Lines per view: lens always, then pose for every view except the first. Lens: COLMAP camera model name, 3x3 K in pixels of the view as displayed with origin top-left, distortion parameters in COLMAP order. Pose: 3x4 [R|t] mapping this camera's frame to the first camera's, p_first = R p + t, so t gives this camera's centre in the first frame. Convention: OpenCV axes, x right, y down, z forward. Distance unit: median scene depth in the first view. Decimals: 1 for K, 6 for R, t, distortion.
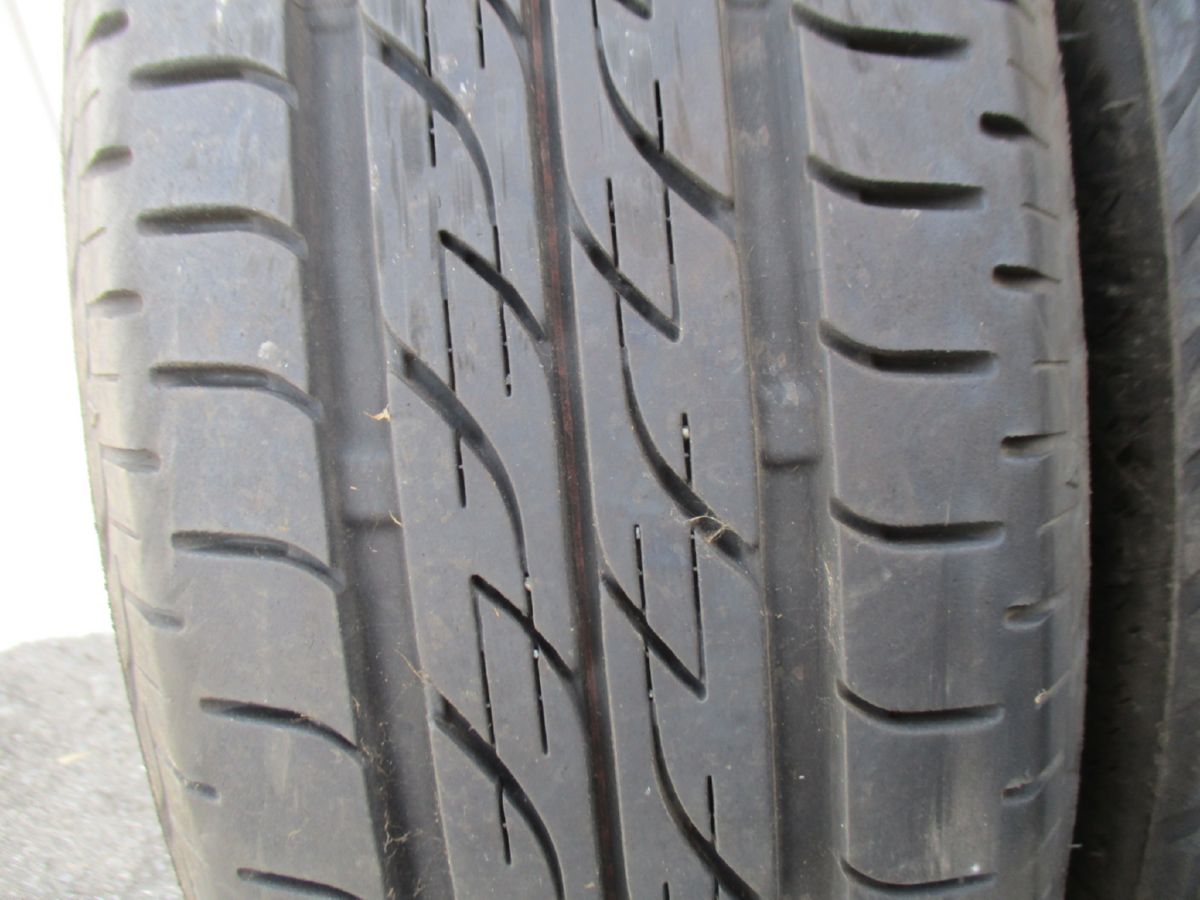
lens RADIAL K [[1002.4, 0, 600.0], [0, 1002.4, 450.0], [0, 0, 1]] dist [-0.027940, 0.010591]
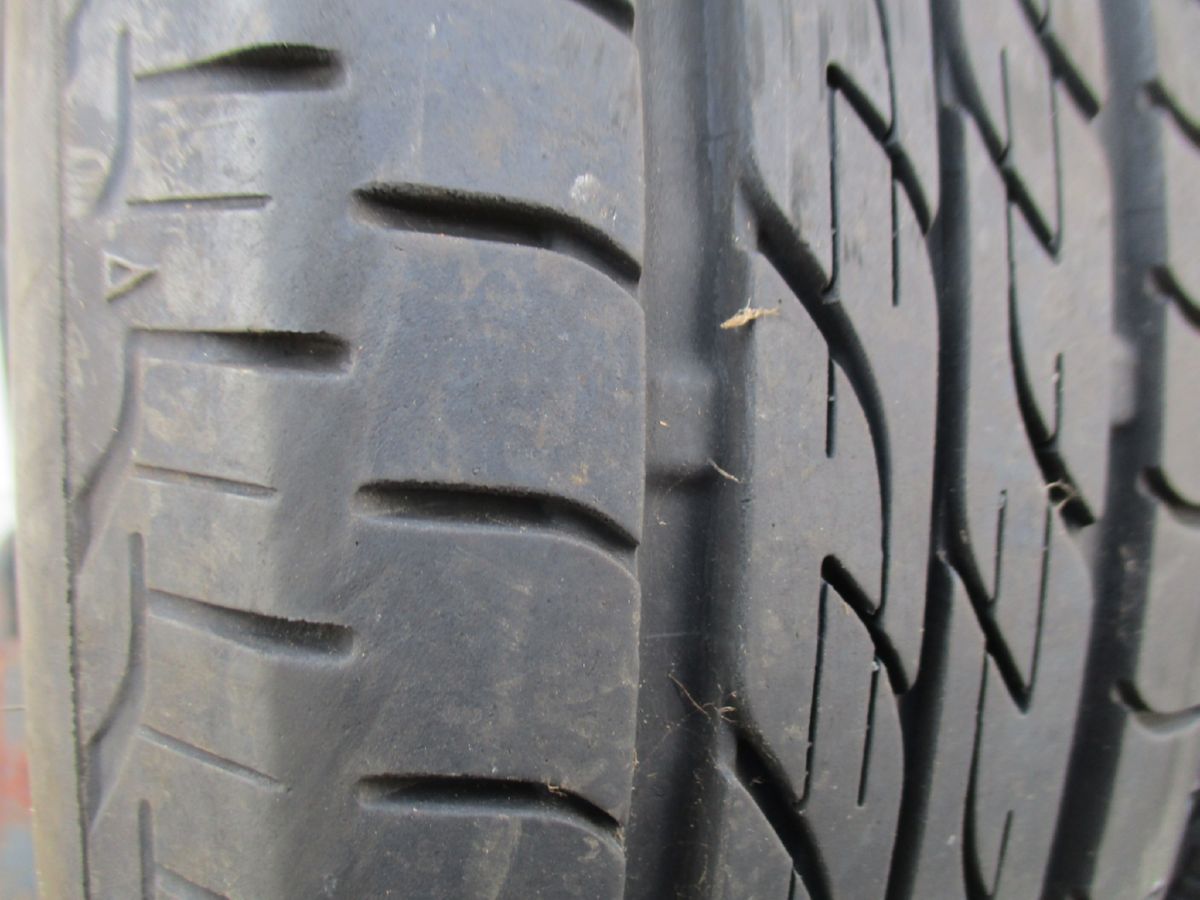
lens RADIAL K [[1002.4, 0, 600.0], [0, 1002.4, 450.0], [0, 0, 1]] dist [-0.027940, 0.010591]
pose [[0.885022, 0.054085, 0.462397, -0.596664], [-0.027229, 0.997542, -0.064565, 0.100756], [-0.464752, 0.044551, 0.884319, 0.450068]]
